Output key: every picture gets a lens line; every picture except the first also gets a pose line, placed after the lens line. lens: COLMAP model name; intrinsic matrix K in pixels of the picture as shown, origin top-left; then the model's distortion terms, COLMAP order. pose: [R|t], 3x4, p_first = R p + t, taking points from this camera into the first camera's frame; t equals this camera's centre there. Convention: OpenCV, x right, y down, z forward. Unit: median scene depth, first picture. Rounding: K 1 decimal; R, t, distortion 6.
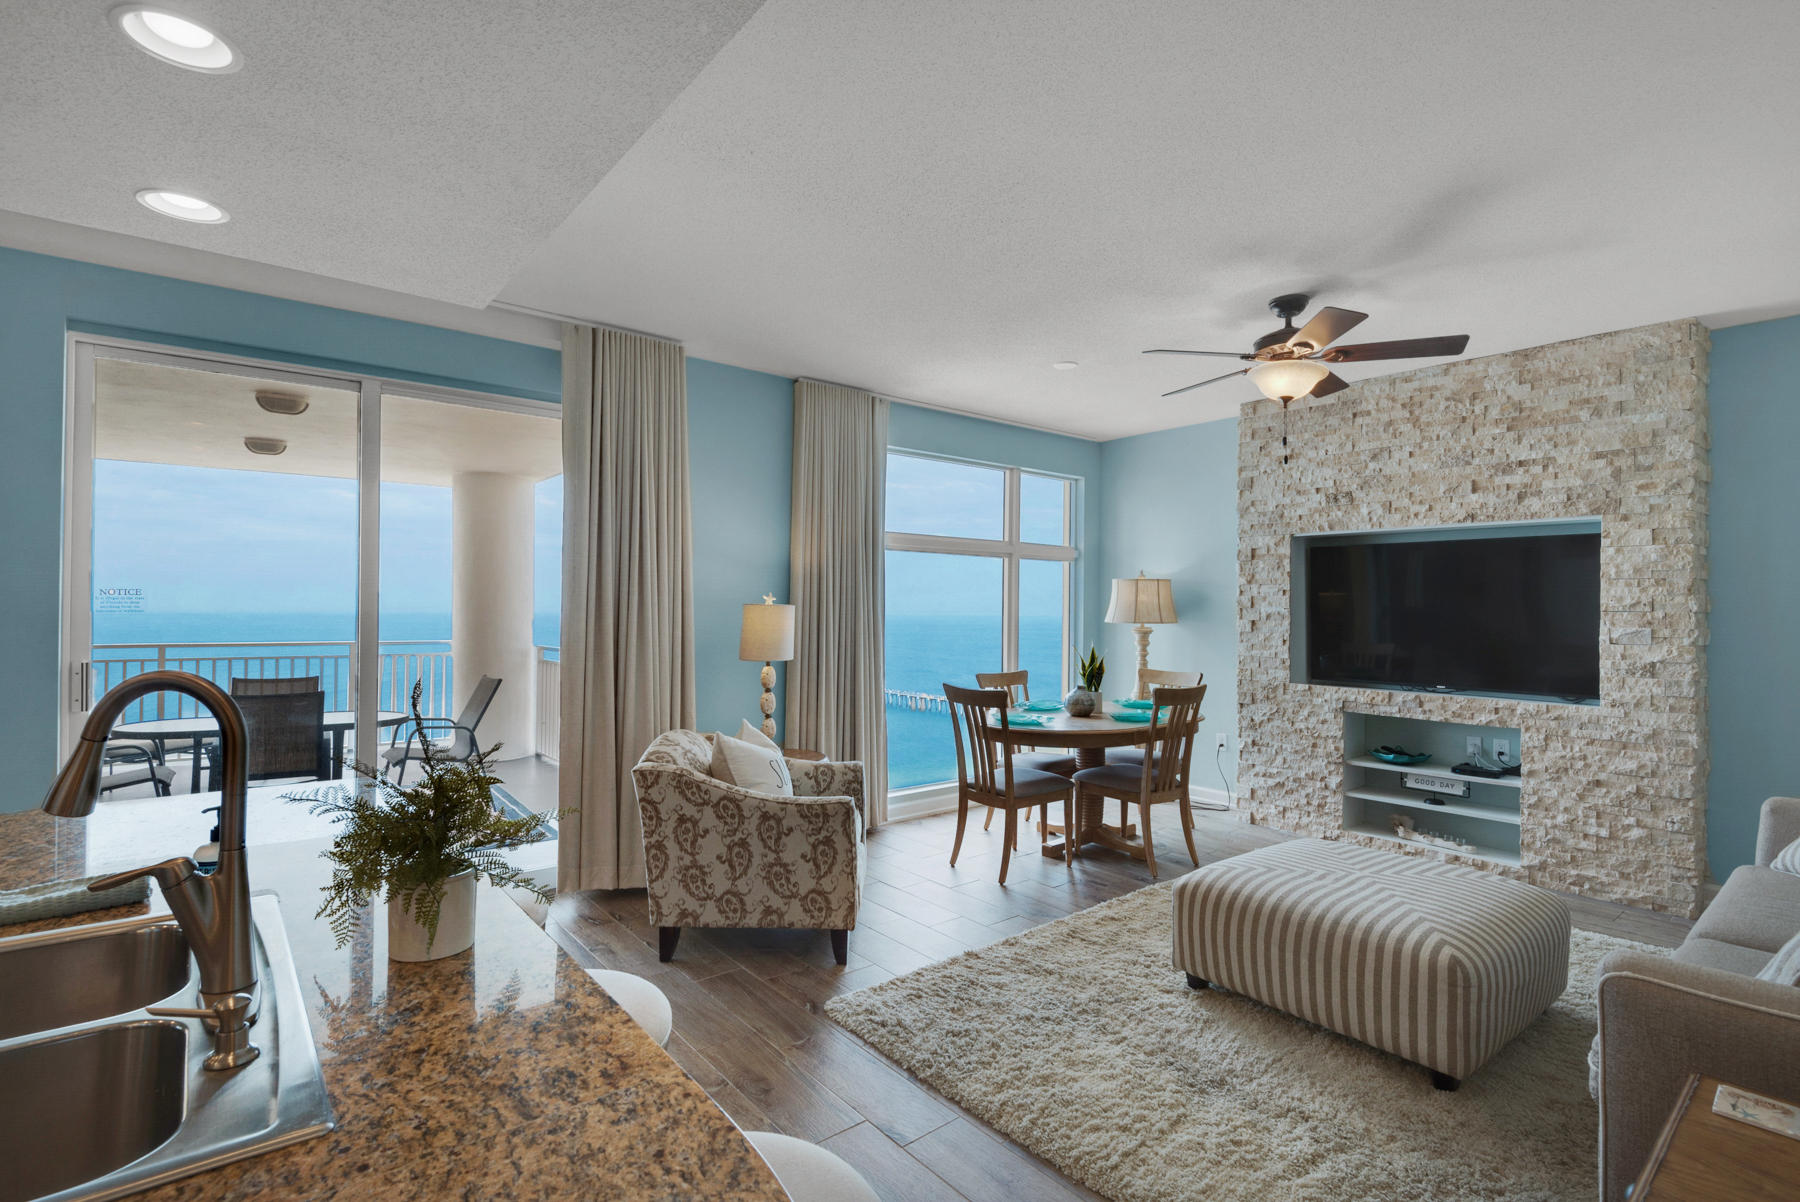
lens RADIAL K [[839.3, 0, 895.6], [0, 839.3, 602.9], [0, 0, 1]] dist [0.042096, -0.021321]
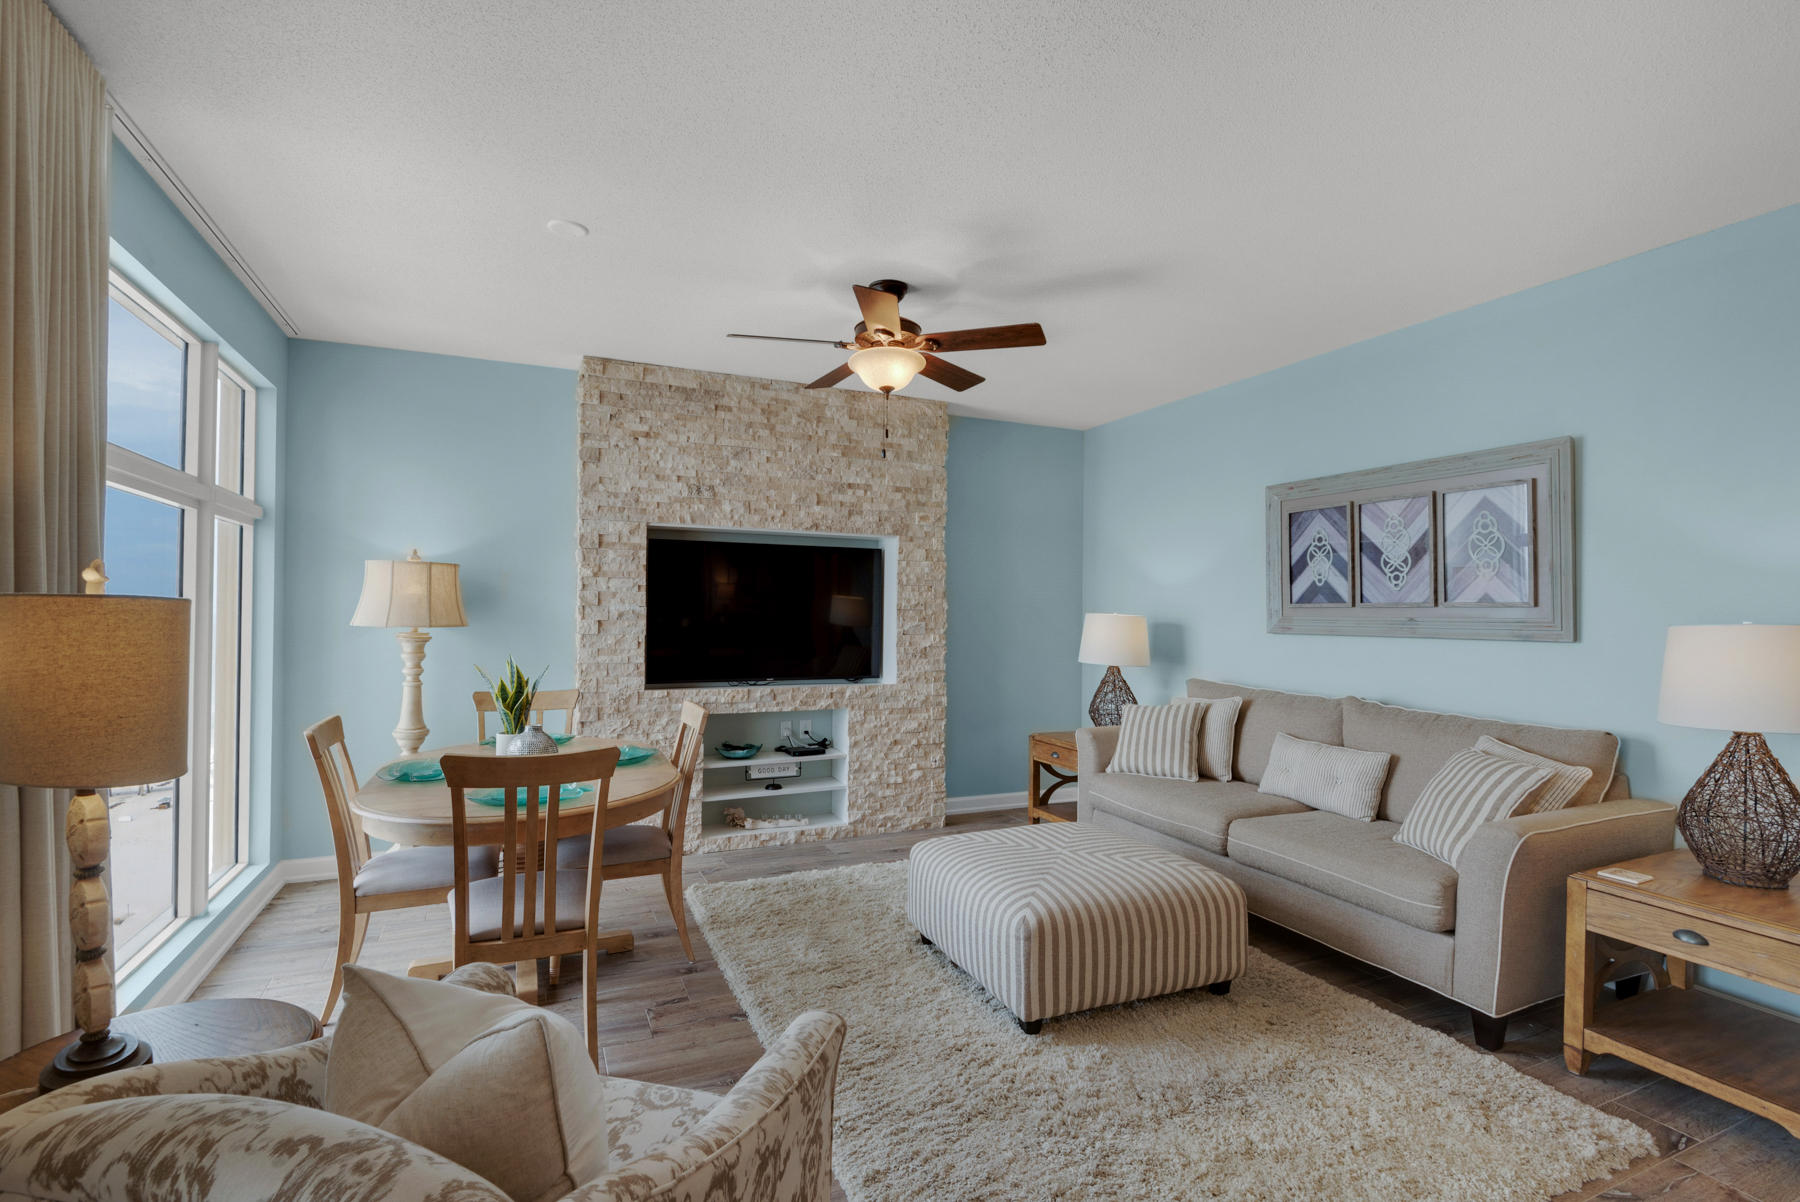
lens RADIAL K [[839.3, 0, 895.6], [0, 839.3, 602.9], [0, 0, 1]] dist [0.042096, -0.021321]
pose [[0.265916, 0.003664, 0.963989, -0.356498], [-0.012903, 0.999917, -0.000241, -0.000168], [-0.963910, -0.012375, 0.265942, 0.583929]]
